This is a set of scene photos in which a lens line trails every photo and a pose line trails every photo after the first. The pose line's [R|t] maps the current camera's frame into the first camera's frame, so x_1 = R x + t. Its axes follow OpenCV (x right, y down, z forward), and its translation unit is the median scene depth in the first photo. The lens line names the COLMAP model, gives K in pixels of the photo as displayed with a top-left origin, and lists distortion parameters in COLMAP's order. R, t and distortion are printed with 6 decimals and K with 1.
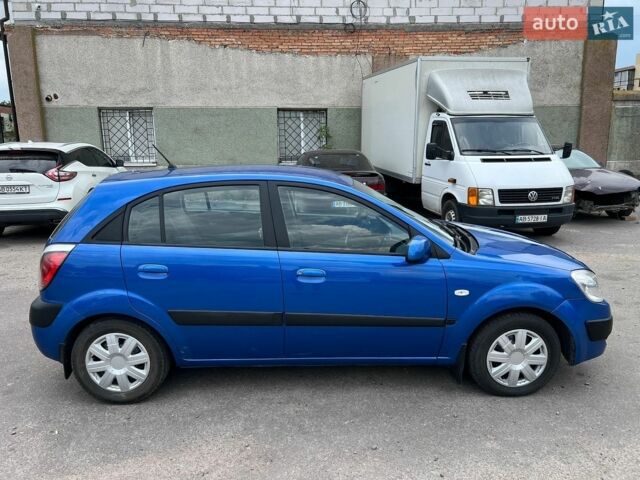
lens RADIAL K [[483.6, 0, 322.1], [0, 483.6, 241.0], [0, 0, 1]] dist [0.041440, -0.031221]
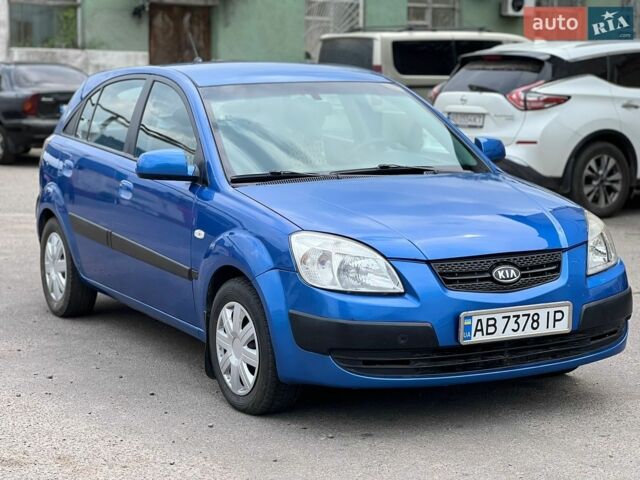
lens RADIAL K [[1431.7, 0, 319.4], [0, 1431.7, 225.6], [0, 0, 1]] dist [-0.264888, 6.562526]
pose [[0.451517, 0.115232, -0.884791, 0.505788], [-0.188067, 0.981639, 0.031873, -0.001137], [0.872218, 0.152009, 0.464897, 0.041298]]
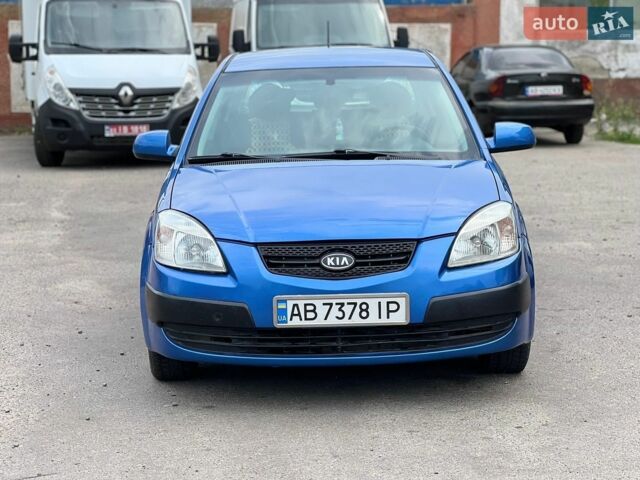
lens RADIAL K [[1431.7, 0, 319.4], [0, 1431.7, 225.6], [0, 0, 1]] dist [-0.264888, 6.562526]
pose [[-0.020840, 0.138097, -0.990199, 0.576010], [-0.187910, 0.972223, 0.139545, -0.053063], [0.981965, 0.188977, 0.005688, 0.283652]]
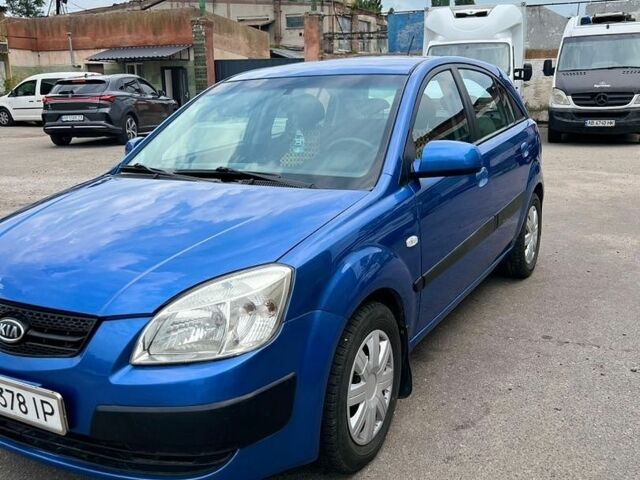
lens RADIAL K [[640.8, 0, 320.0], [0, 640.8, 240.0], [0, 0, 1]] dist [0.064617, -0.089547]
pose [[-0.512732, 0.226533, -0.828124, 0.232425], [-0.141964, 0.928914, 0.342001, -0.063166], [0.846730, 0.292919, -0.444124, 0.412855]]
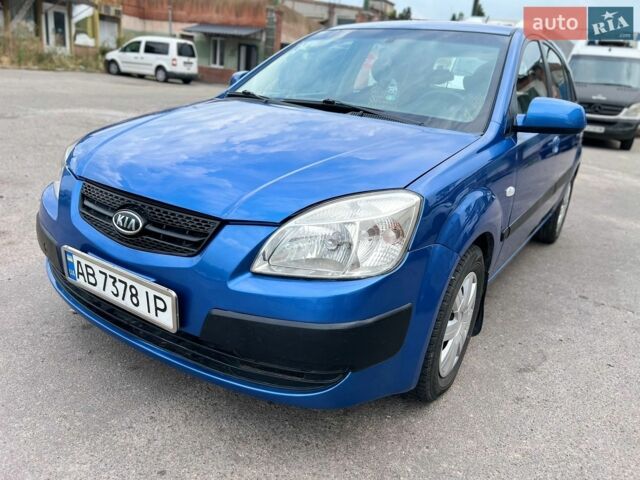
lens RADIAL K [[483.6, 0, 322.1], [0, 483.6, 241.0], [0, 0, 1]] dist [0.041440, -0.031221]
pose [[-0.565406, 0.230253, -0.792023, 0.214839], [-0.249579, 0.867470, 0.430355, -0.038588], [0.786146, 0.440998, -0.433007, 0.378164]]
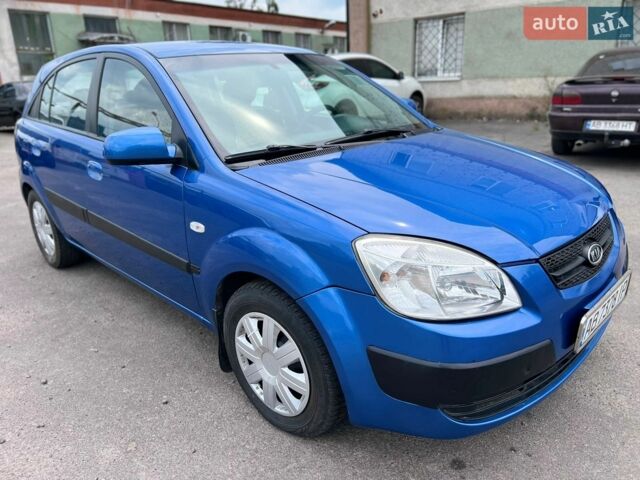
lens RADIAL K [[483.6, 0, 322.1], [0, 483.6, 241.0], [0, 0, 1]] dist [0.041440, -0.031221]
pose [[0.695117, 0.215696, -0.685775, 0.187805], [-0.114077, 0.974936, 0.191015, -0.002664], [0.709788, -0.054546, 0.702300, 0.155600]]
